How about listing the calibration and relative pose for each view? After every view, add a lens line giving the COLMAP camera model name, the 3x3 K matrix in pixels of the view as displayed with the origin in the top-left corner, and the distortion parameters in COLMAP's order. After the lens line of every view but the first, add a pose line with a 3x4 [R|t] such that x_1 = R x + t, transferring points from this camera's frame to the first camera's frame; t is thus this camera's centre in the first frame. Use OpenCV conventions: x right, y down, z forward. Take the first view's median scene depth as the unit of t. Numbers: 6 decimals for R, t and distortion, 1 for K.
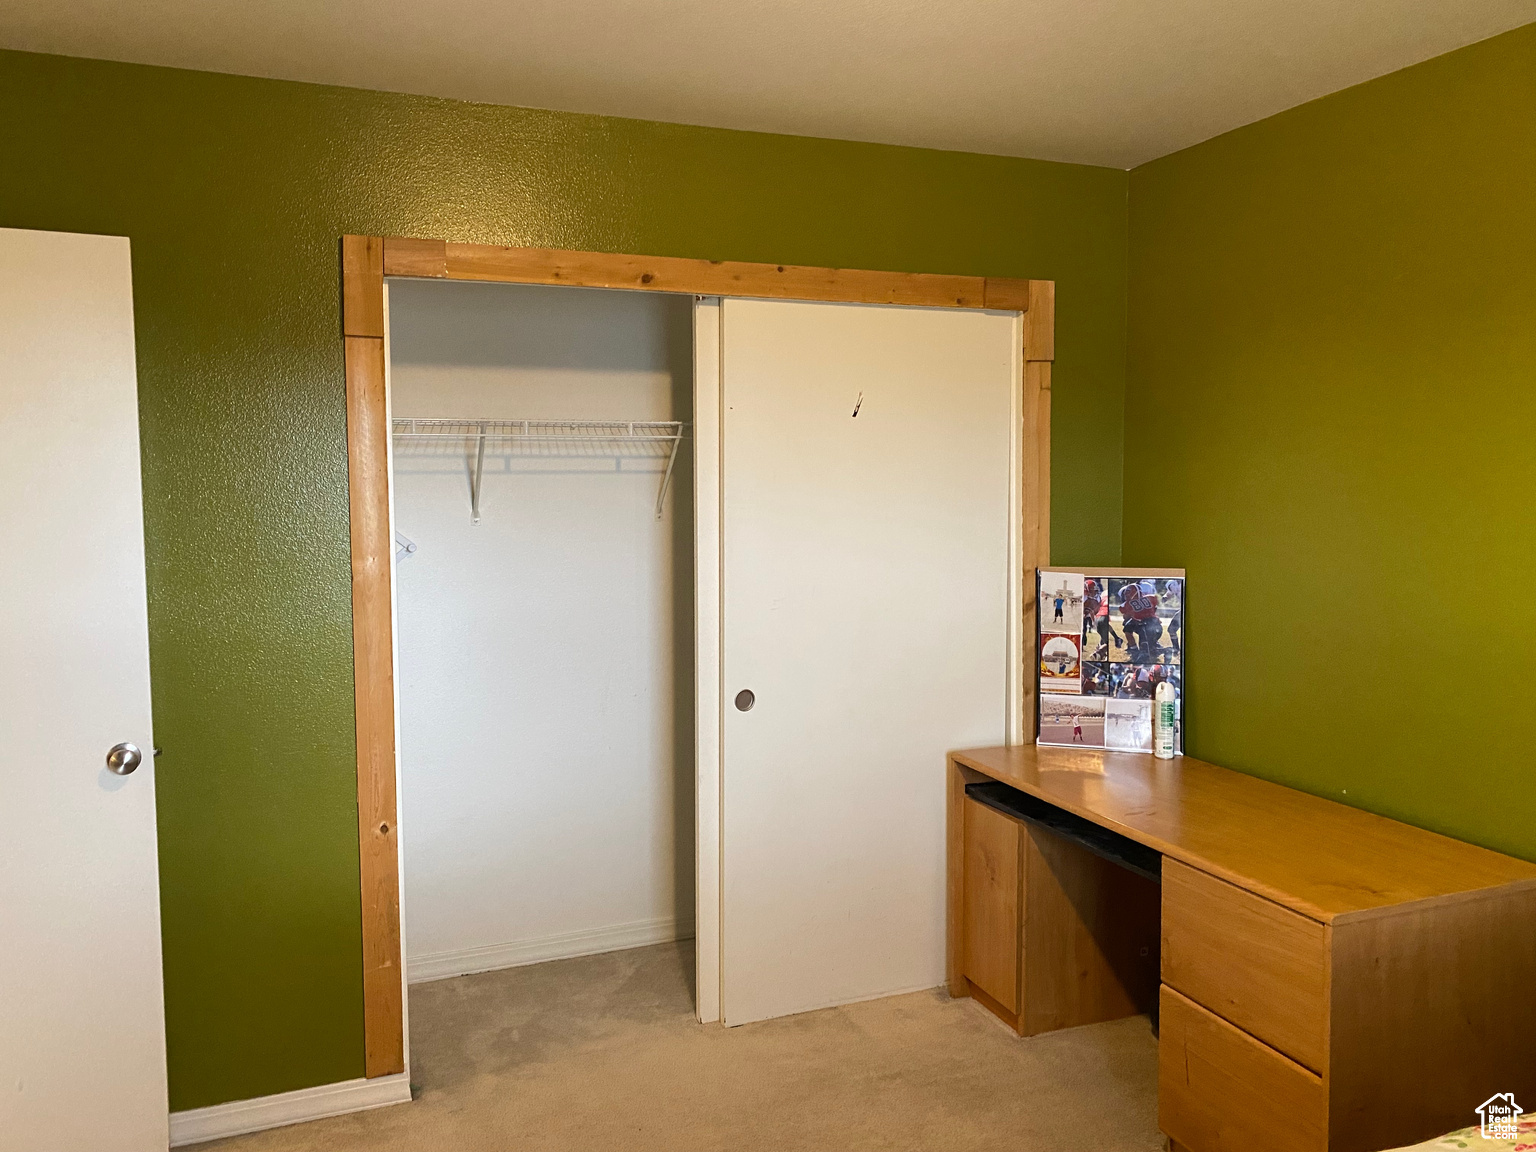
lens RADIAL K [[1161.1, 0, 766.1], [0, 1161.1, 570.2], [0, 0, 1]] dist [-0.002171, -0.002310]
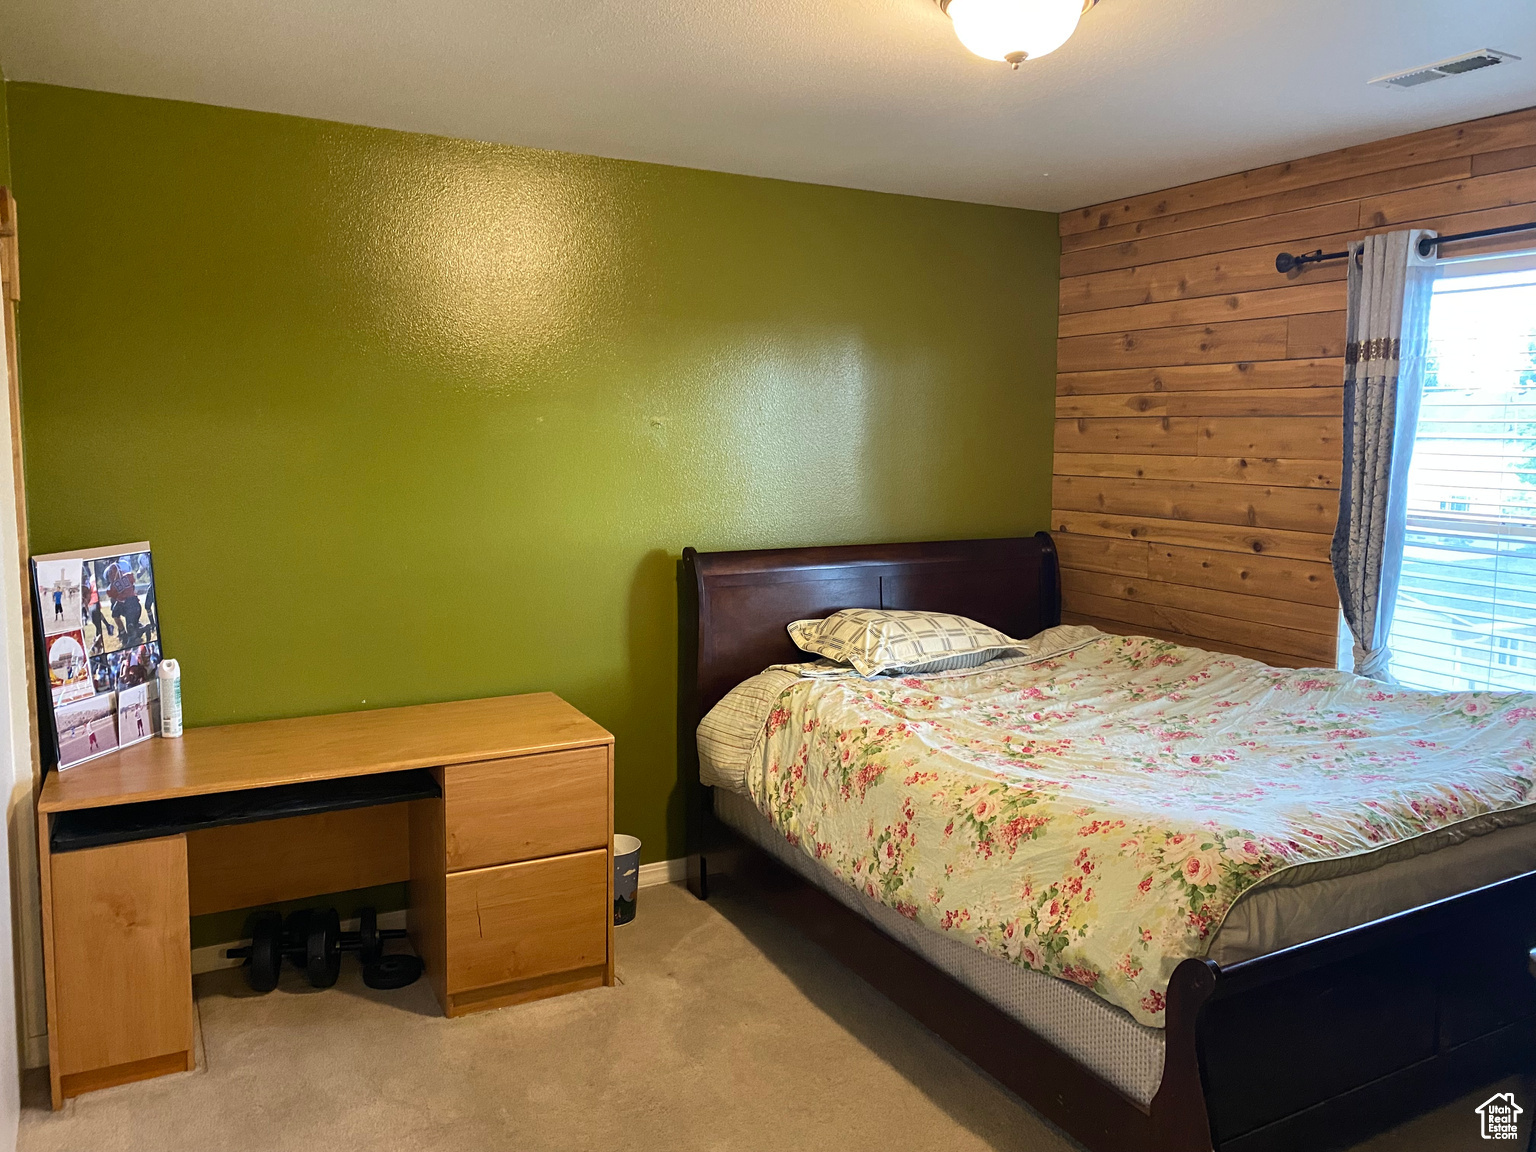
lens RADIAL K [[1161.1, 0, 766.1], [0, 1161.1, 570.2], [0, 0, 1]] dist [-0.002171, -0.002310]
pose [[-0.114352, -0.113878, 0.986892, -0.637356], [0.069587, 0.990050, 0.122305, -0.058237], [-0.991000, 0.082661, -0.105290, 0.585865]]
